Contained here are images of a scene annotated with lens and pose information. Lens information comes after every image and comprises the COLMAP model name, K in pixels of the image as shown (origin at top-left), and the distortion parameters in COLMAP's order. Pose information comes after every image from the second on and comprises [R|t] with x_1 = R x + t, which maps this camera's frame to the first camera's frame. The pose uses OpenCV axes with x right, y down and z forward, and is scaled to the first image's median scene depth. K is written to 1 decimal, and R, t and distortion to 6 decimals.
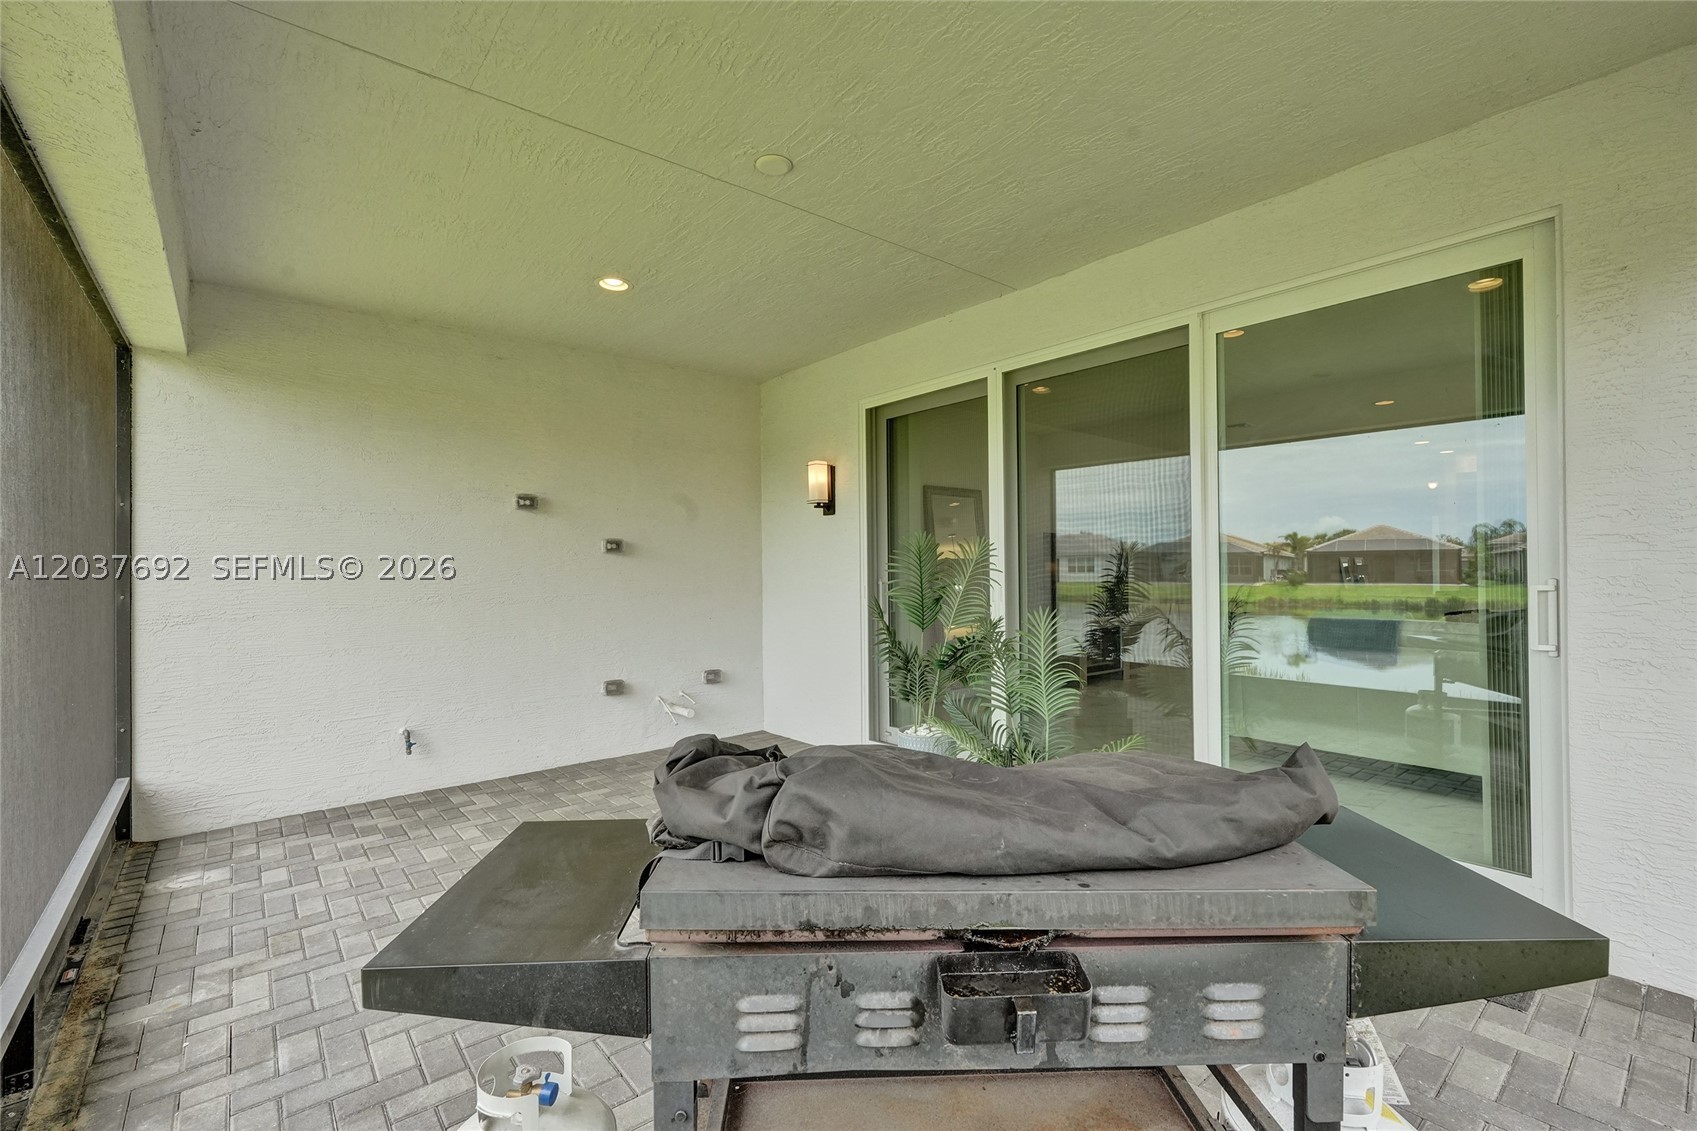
lens RADIAL K [[747.2, 0, 846.9], [0, 747.2, 567.3], [0, 0, 1]] dist [-0.003628, 0.000176]
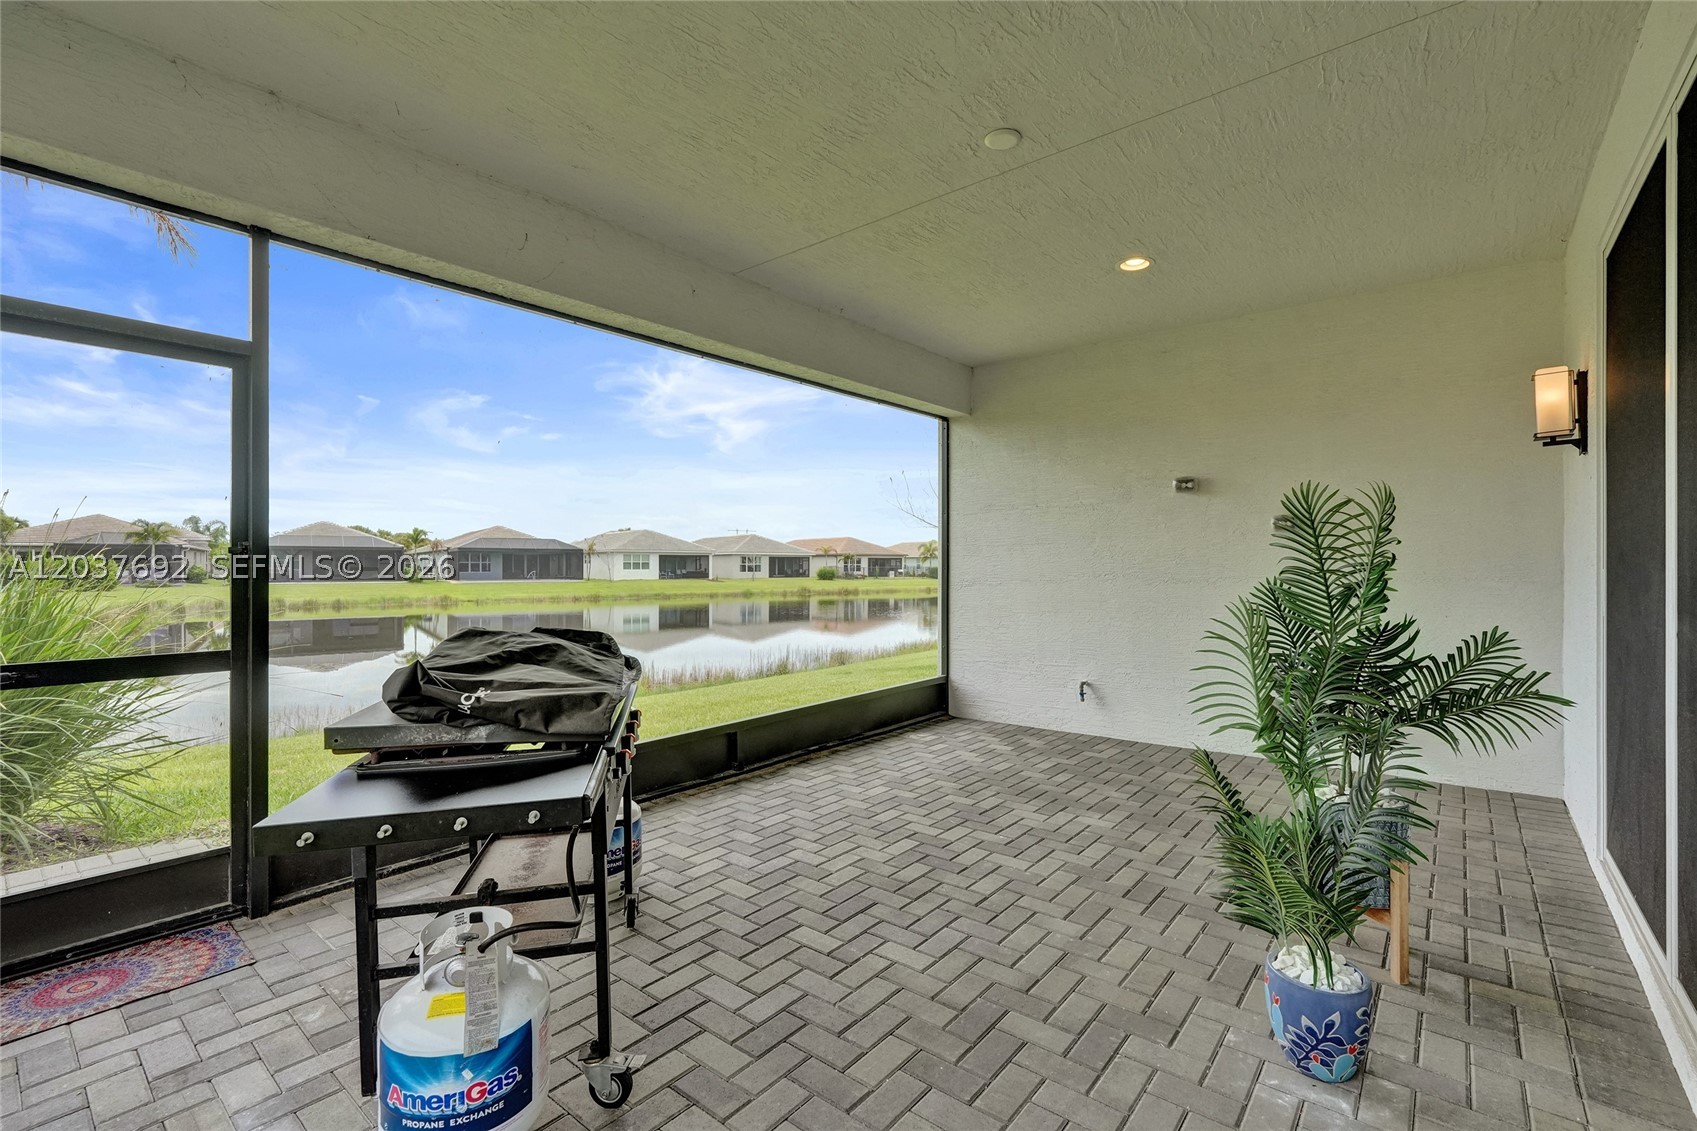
lens RADIAL K [[756.0, 0, 846.6], [0, 756.0, 568.6], [0, 0, 1]] dist [-0.001817, 0.000334]
pose [[0.187752, 0.014817, -0.982105, 0.749175], [0.006766, 0.999843, 0.016378, 0.010926], [0.982193, -0.009720, 0.187622, 0.512806]]
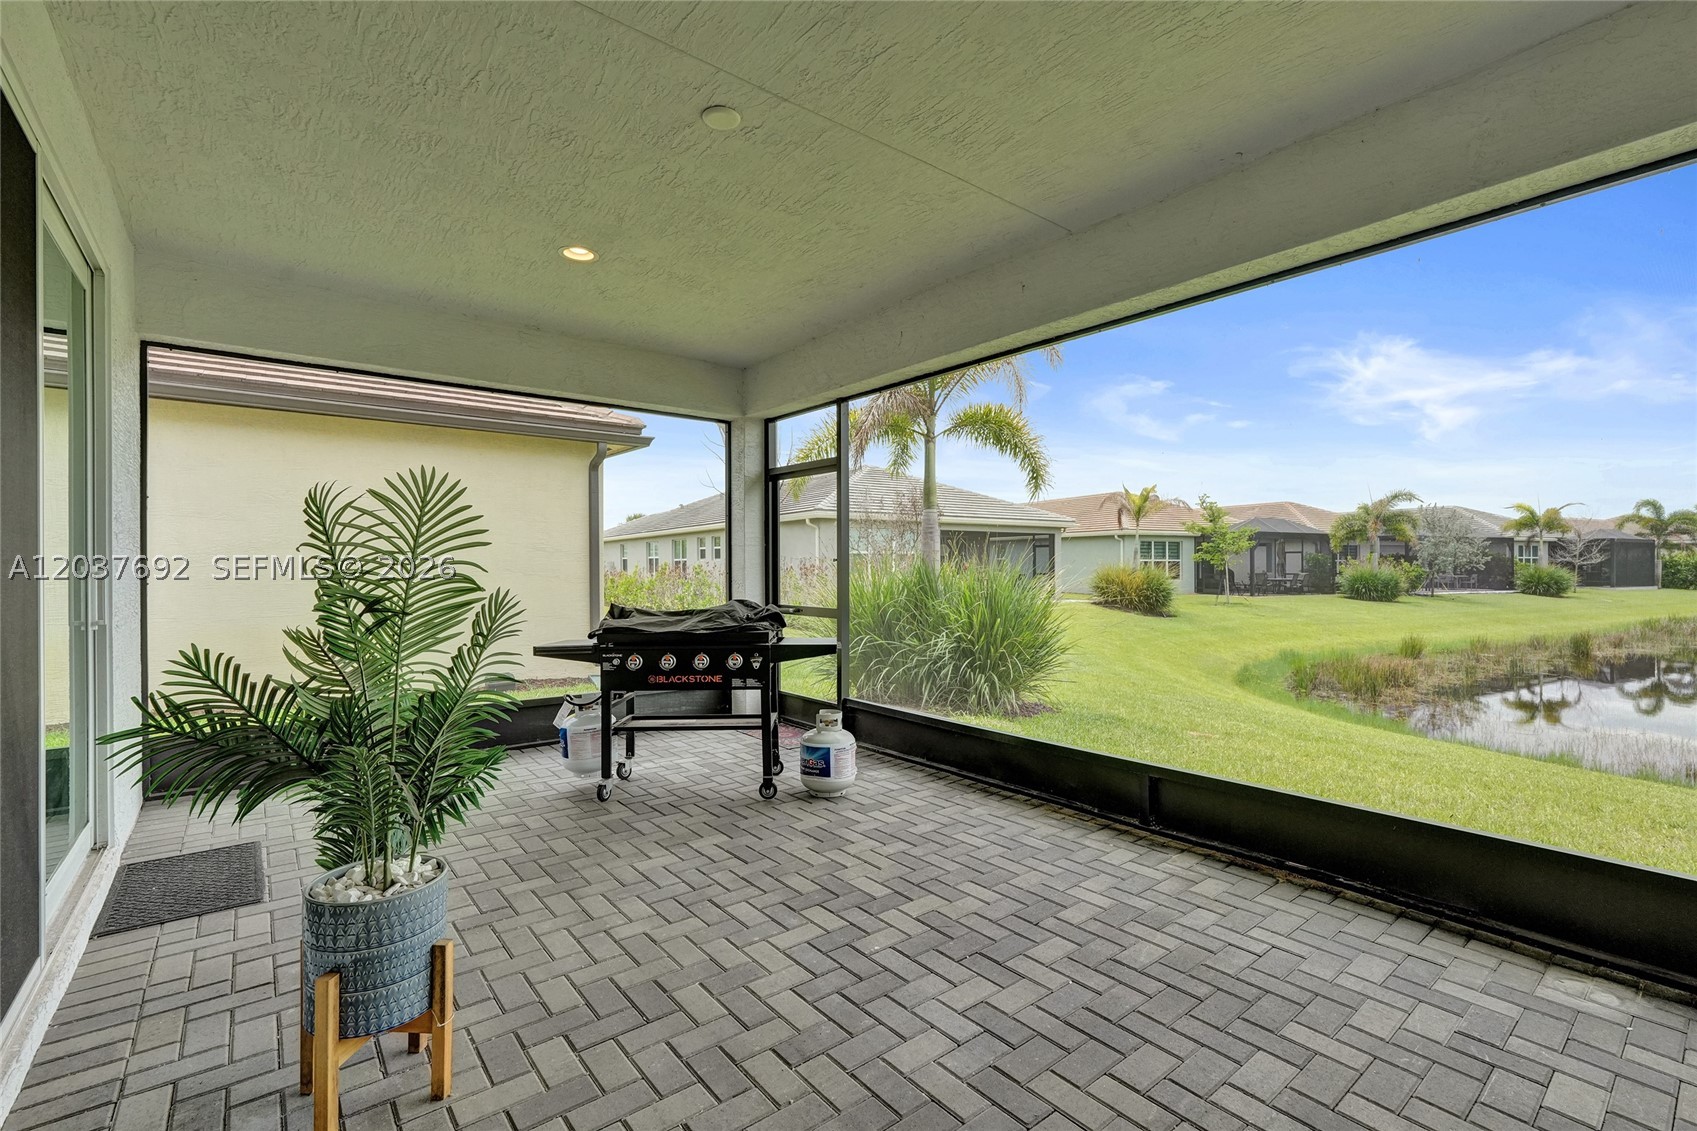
lens RADIAL K [[747.2, 0, 846.9], [0, 747.2, 567.3], [0, 0, 1]] dist [-0.003628, 0.000176]
pose [[-0.999621, 0.016444, 0.022100, -0.230604], [0.016252, 0.999829, -0.008863, 0.029235], [-0.022242, -0.008500, -0.999716, 1.668171]]
